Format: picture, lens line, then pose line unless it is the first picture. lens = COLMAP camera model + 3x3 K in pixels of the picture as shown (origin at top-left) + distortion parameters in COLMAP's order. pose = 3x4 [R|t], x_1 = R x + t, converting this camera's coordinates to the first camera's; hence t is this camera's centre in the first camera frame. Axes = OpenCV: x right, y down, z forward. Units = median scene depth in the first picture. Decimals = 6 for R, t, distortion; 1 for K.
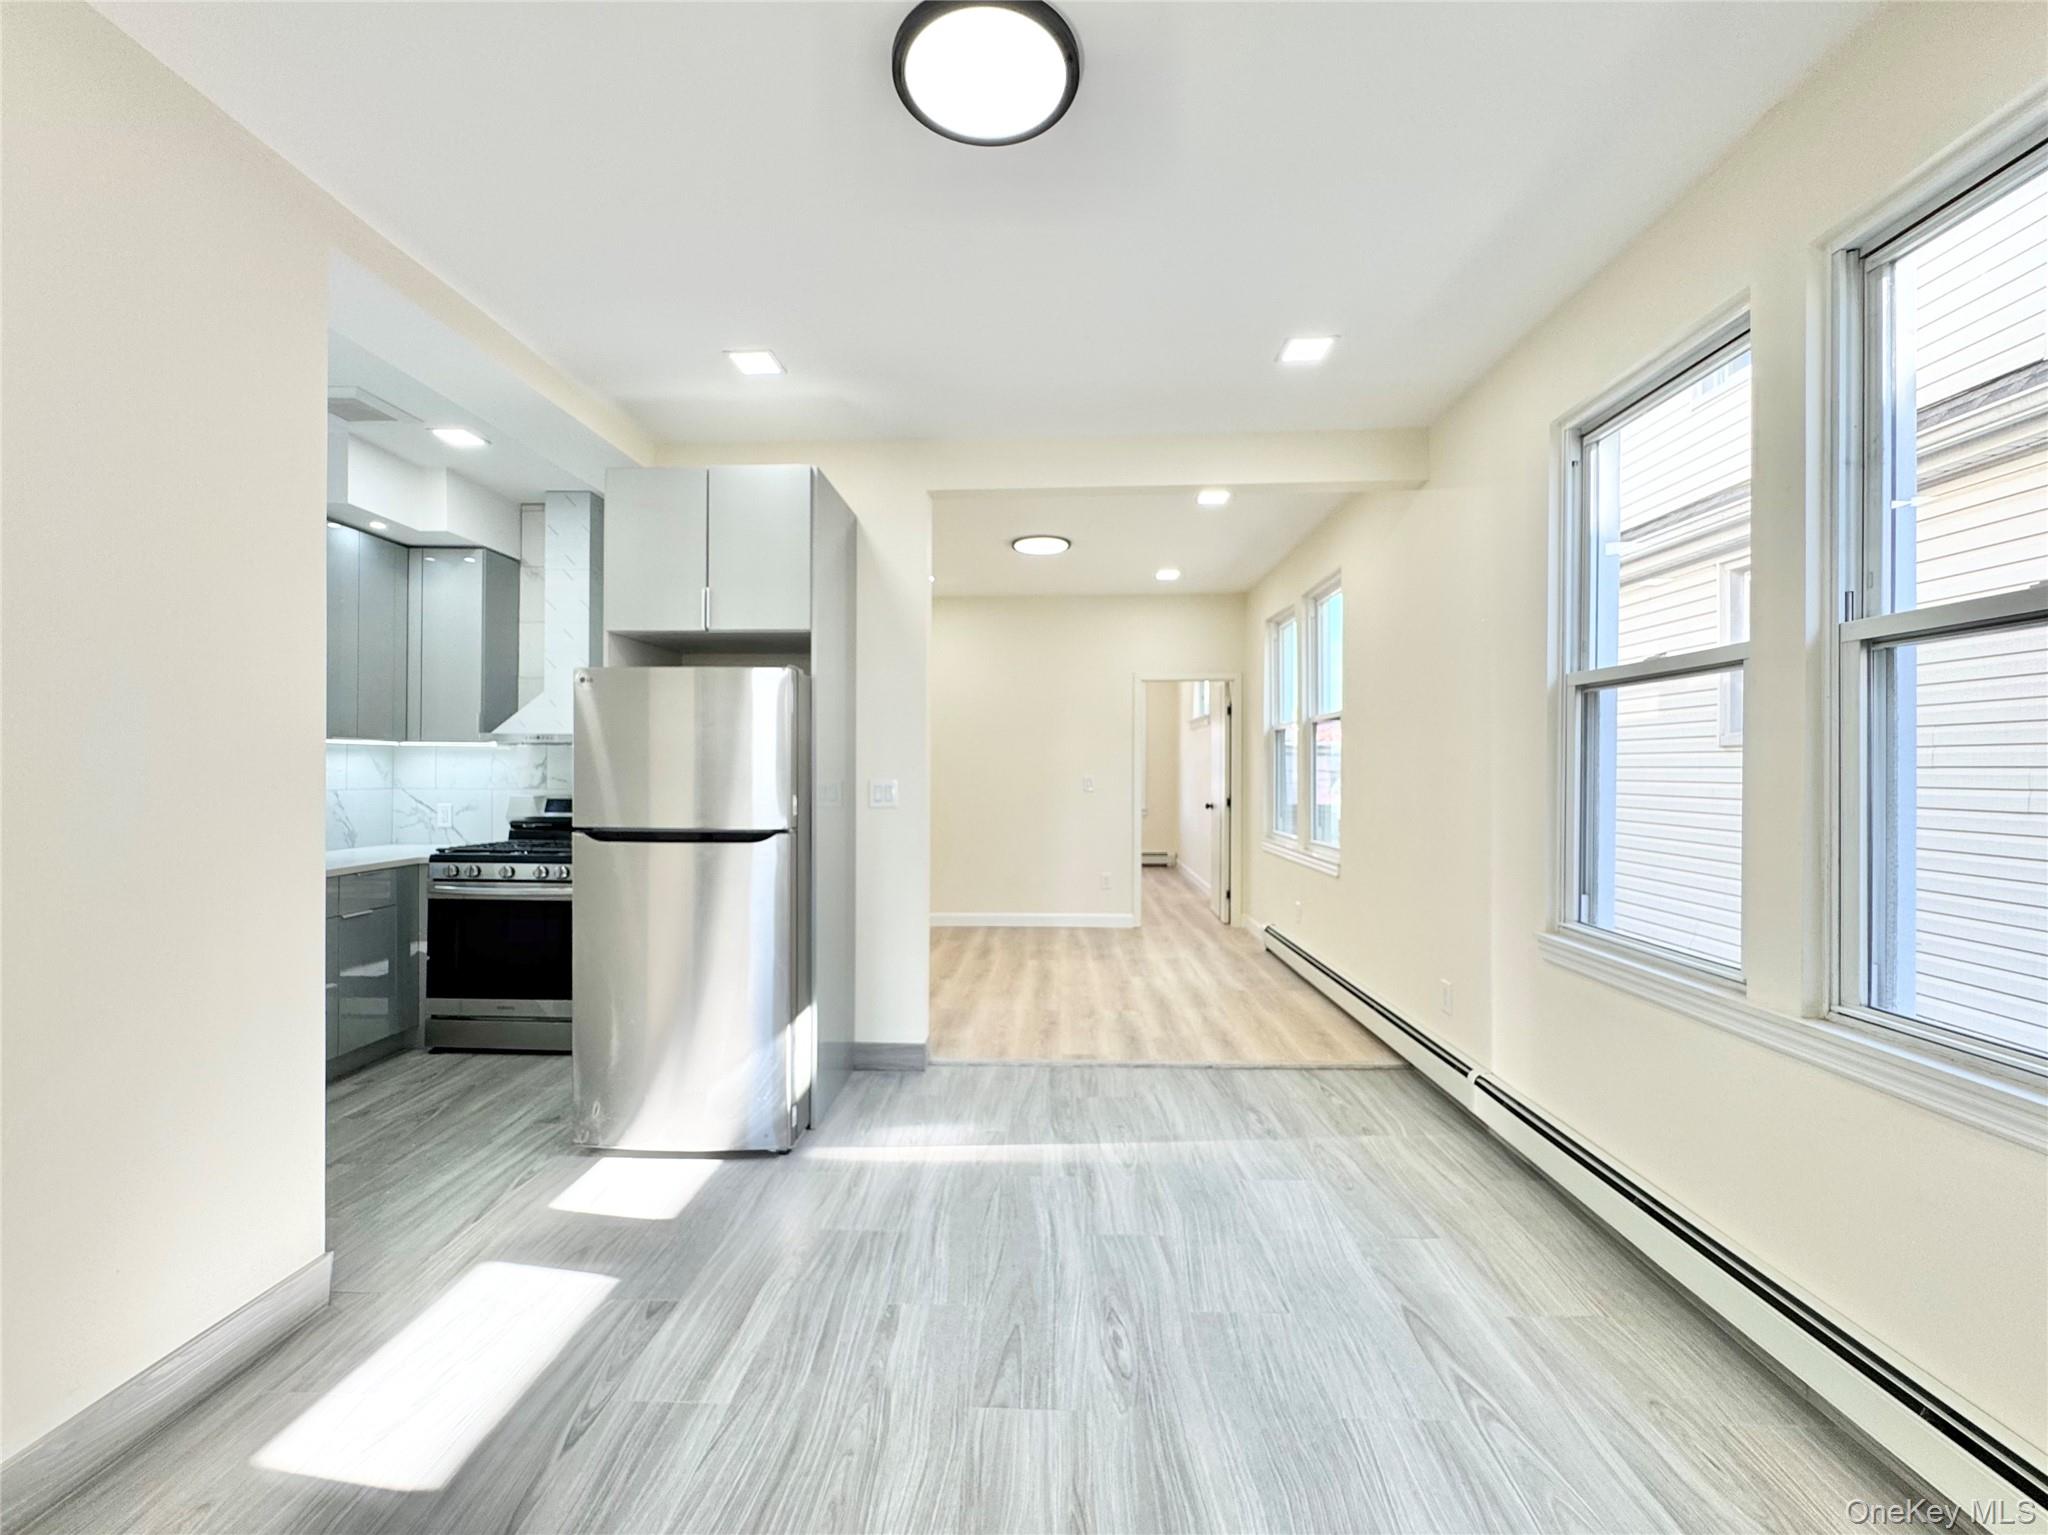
lens RADIAL K [[835.8, 0, 1027.7], [0, 835.8, 767.6], [0, 0, 1]] dist [-0.002121, -0.000548]
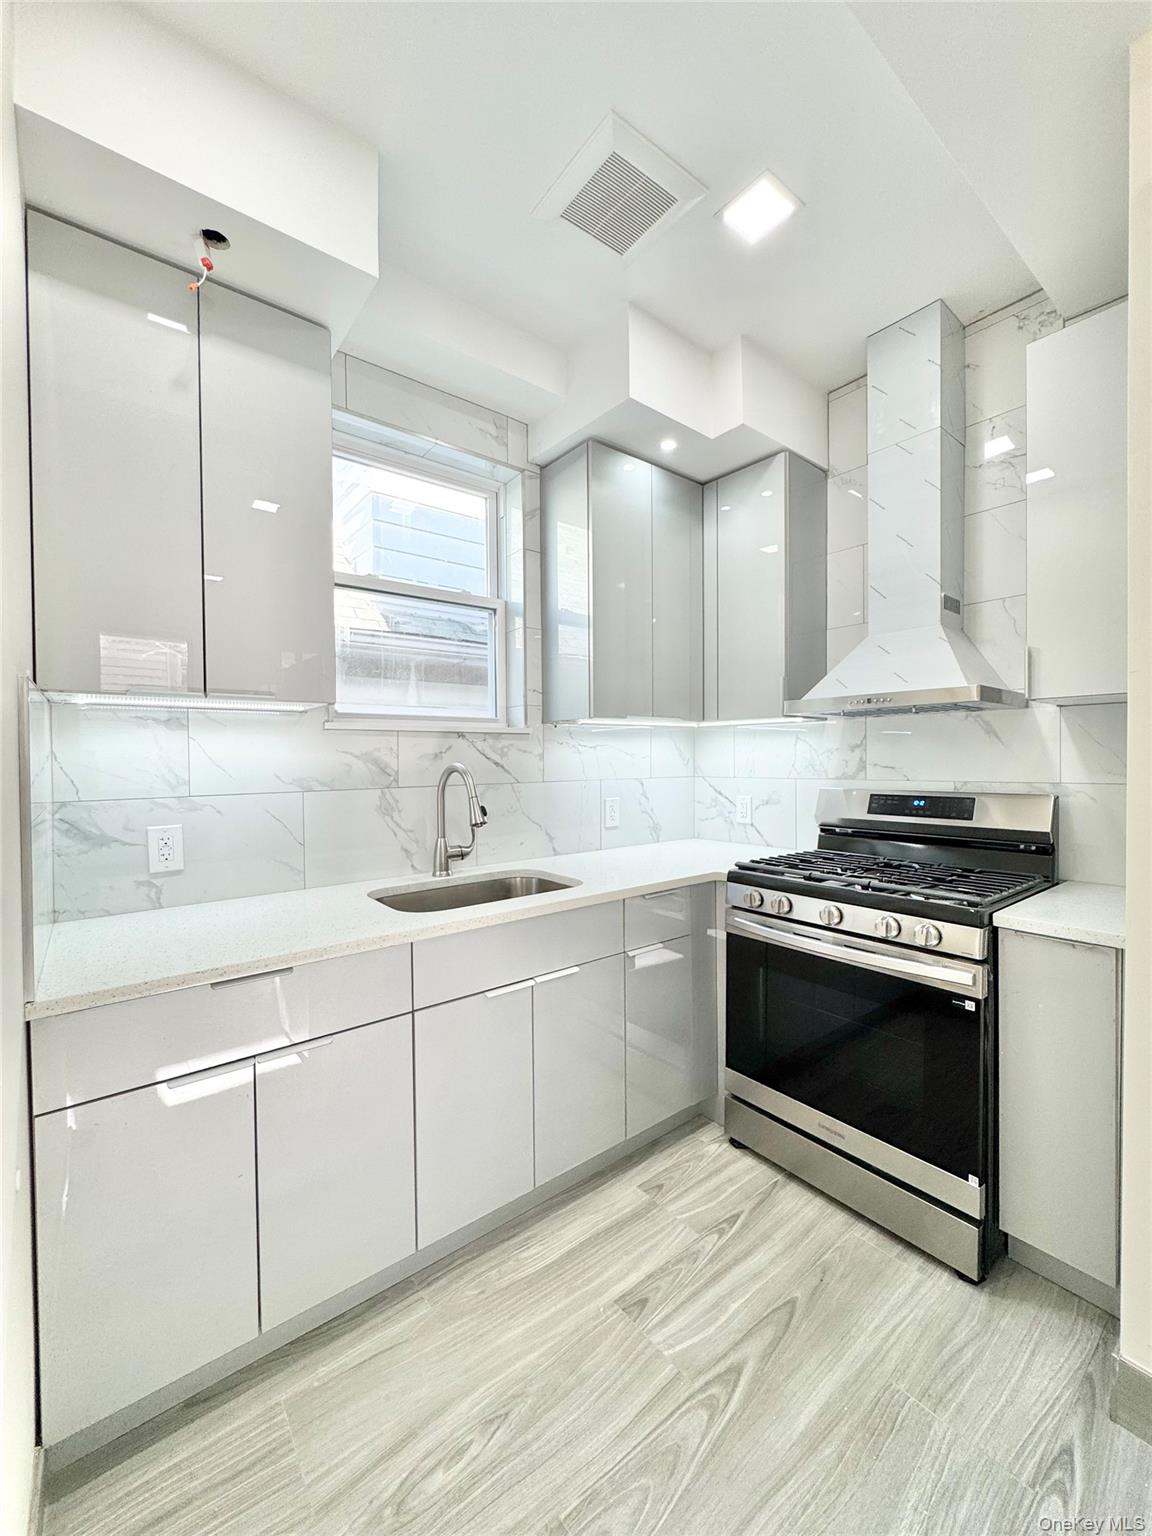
lens RADIAL K [[626.8, 0, 573.0], [0, 626.8, 767.6], [0, 0, 1]] dist [-0.002121, -0.000548]
pose [[0.644068, 0.000977, -0.764967, -0.383348], [0.011447, 0.999875, 0.010915, 0.007475], [0.764882, -0.015786, 0.643976, 0.543480]]
